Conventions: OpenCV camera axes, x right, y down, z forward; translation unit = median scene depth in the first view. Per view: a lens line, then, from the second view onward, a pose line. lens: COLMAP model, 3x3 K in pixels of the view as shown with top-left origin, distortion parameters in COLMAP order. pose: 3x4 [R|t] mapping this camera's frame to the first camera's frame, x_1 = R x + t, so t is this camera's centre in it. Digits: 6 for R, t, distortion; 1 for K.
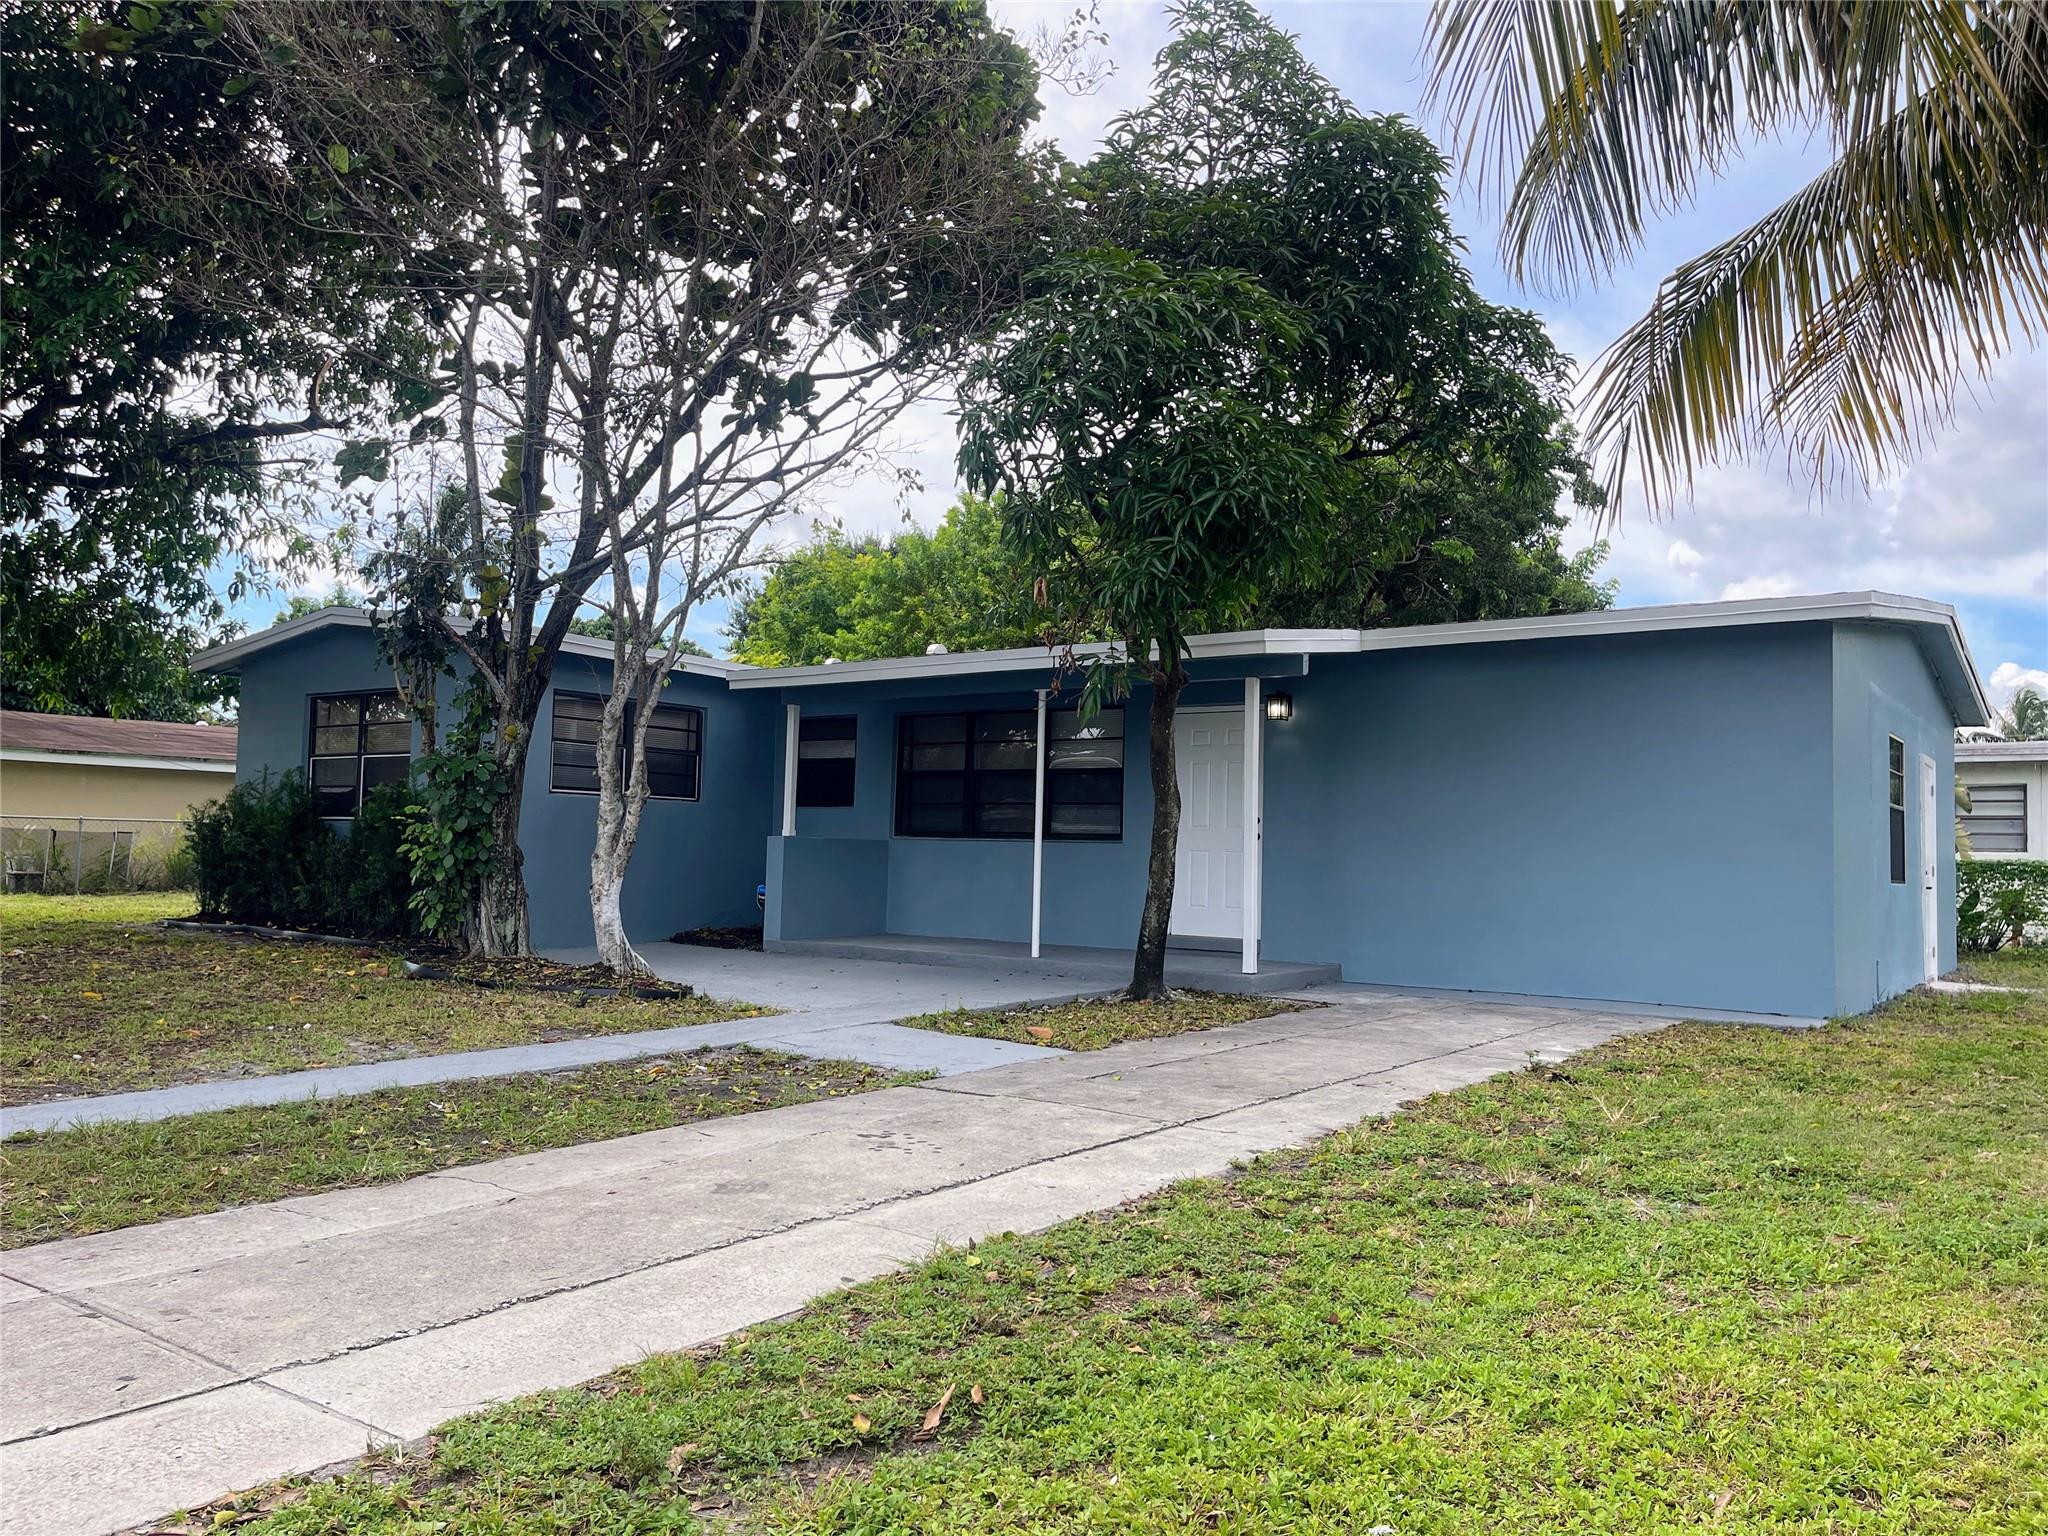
lens RADIAL K [[1505.0, 0, 1024.0], [0, 1505.0, 768.0], [0, 0, 1]] dist [0.069199, -0.082196]
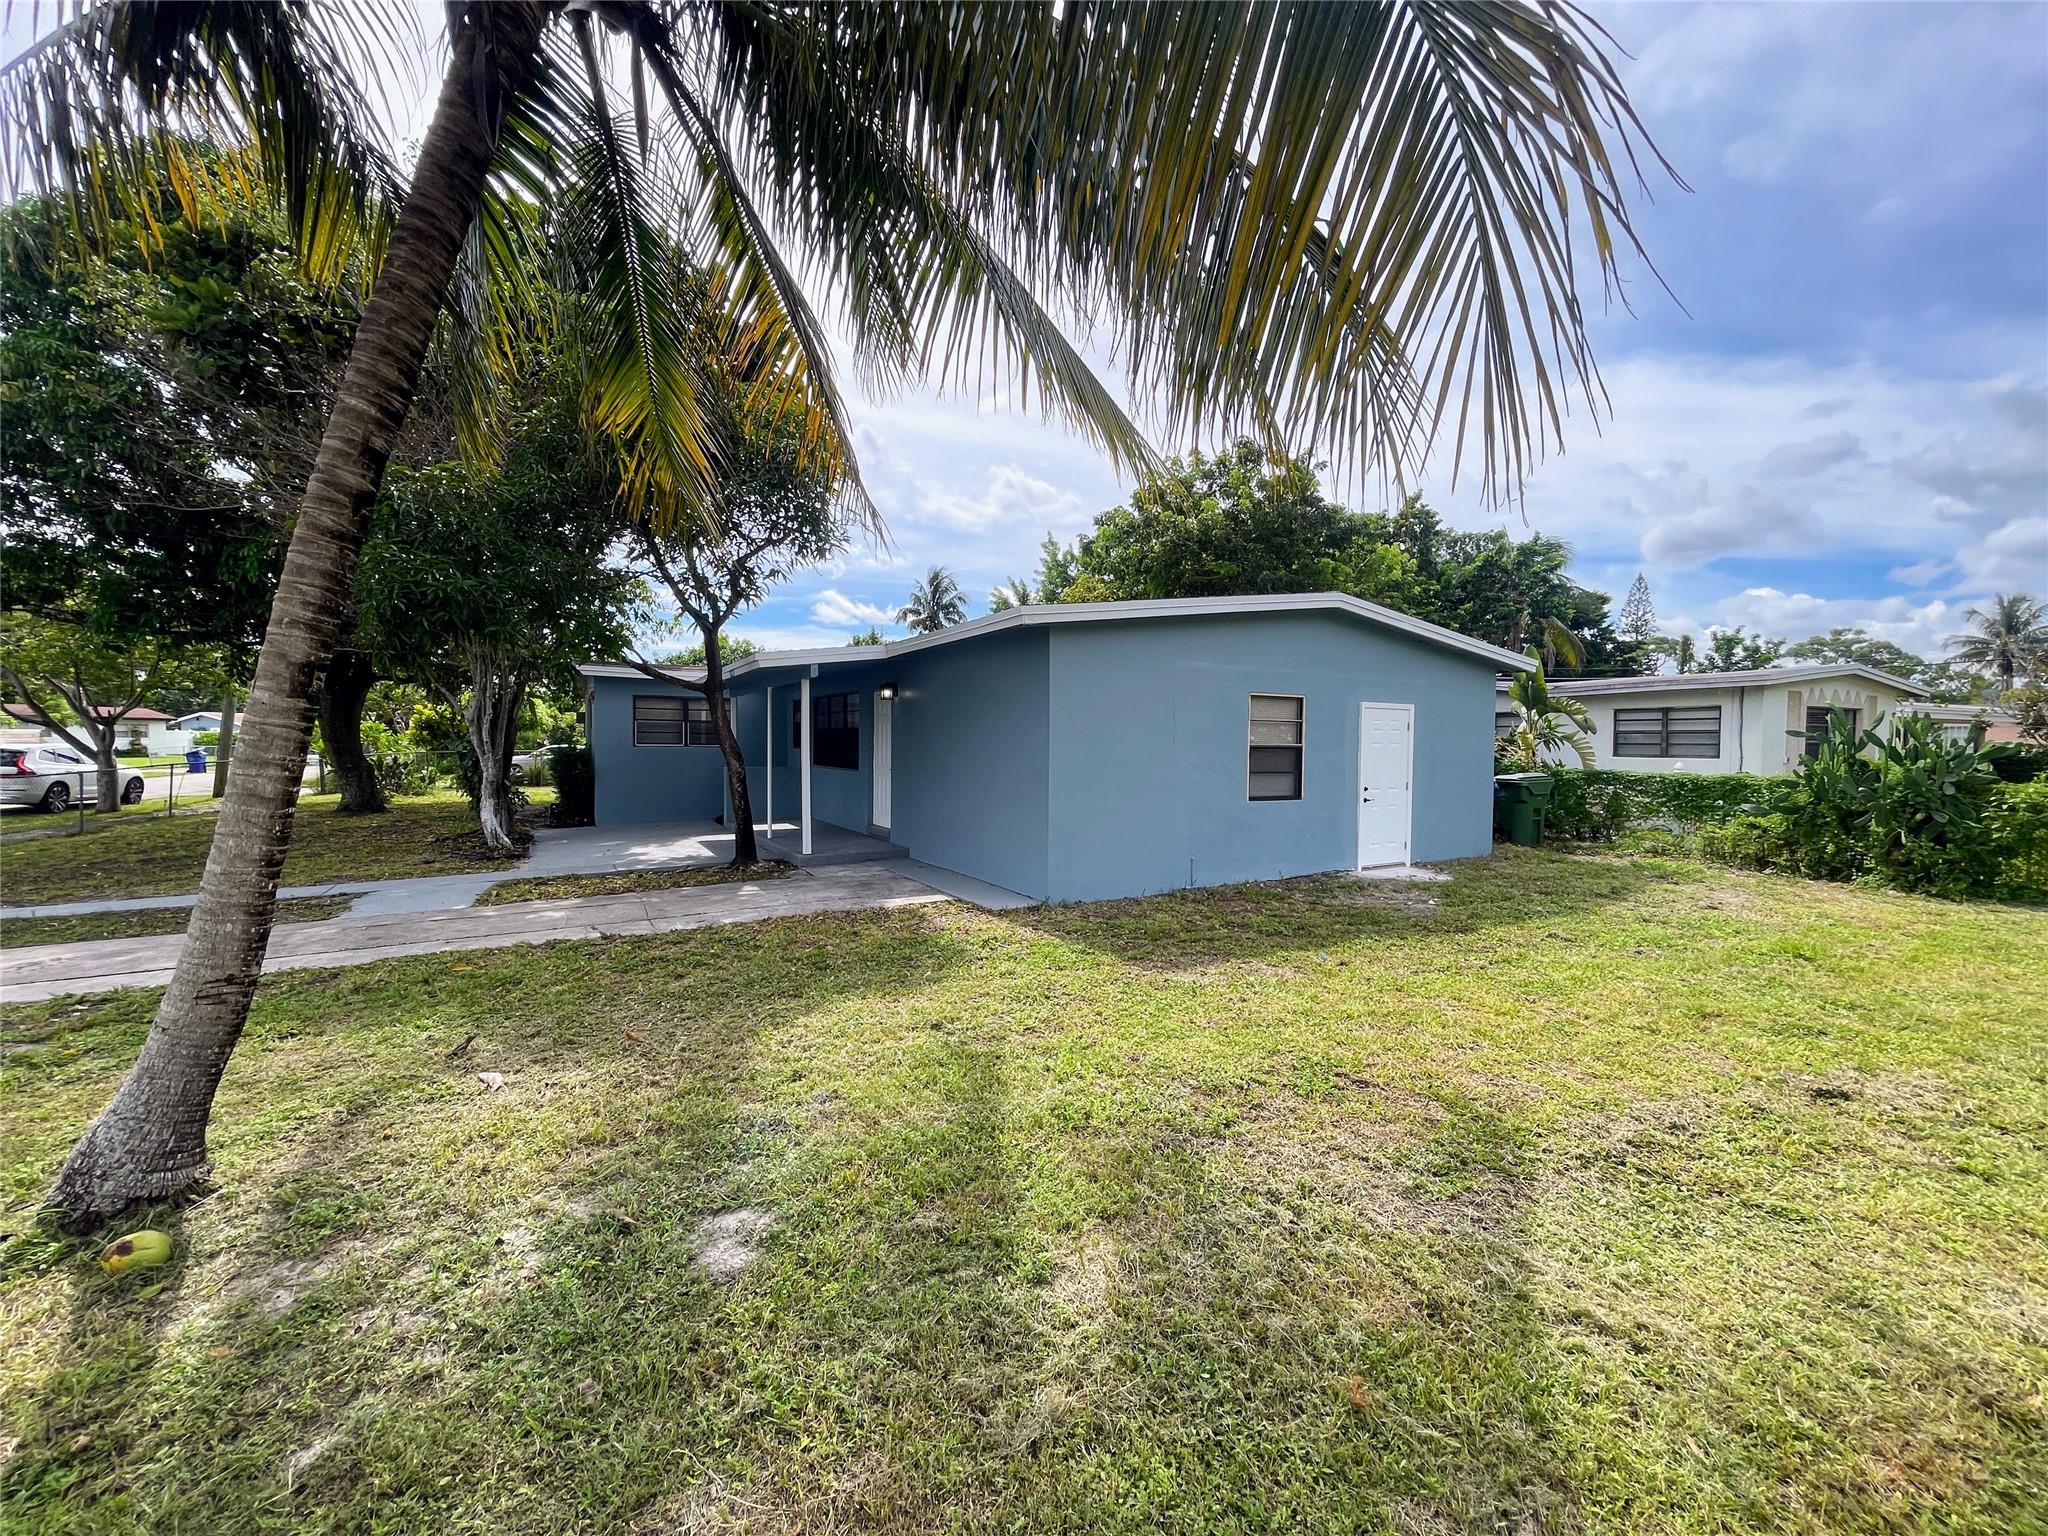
lens RADIAL K [[807.5, 0, 1020.7], [0, 807.5, 774.9], [0, 0, 1]] dist [-0.001140, -0.008020]
pose [[0.912602, -0.004047, -0.408829, 0.809035], [0.039273, 0.996195, 0.077805, -0.011451], [0.406958, -0.087061, 0.909288, 0.316531]]
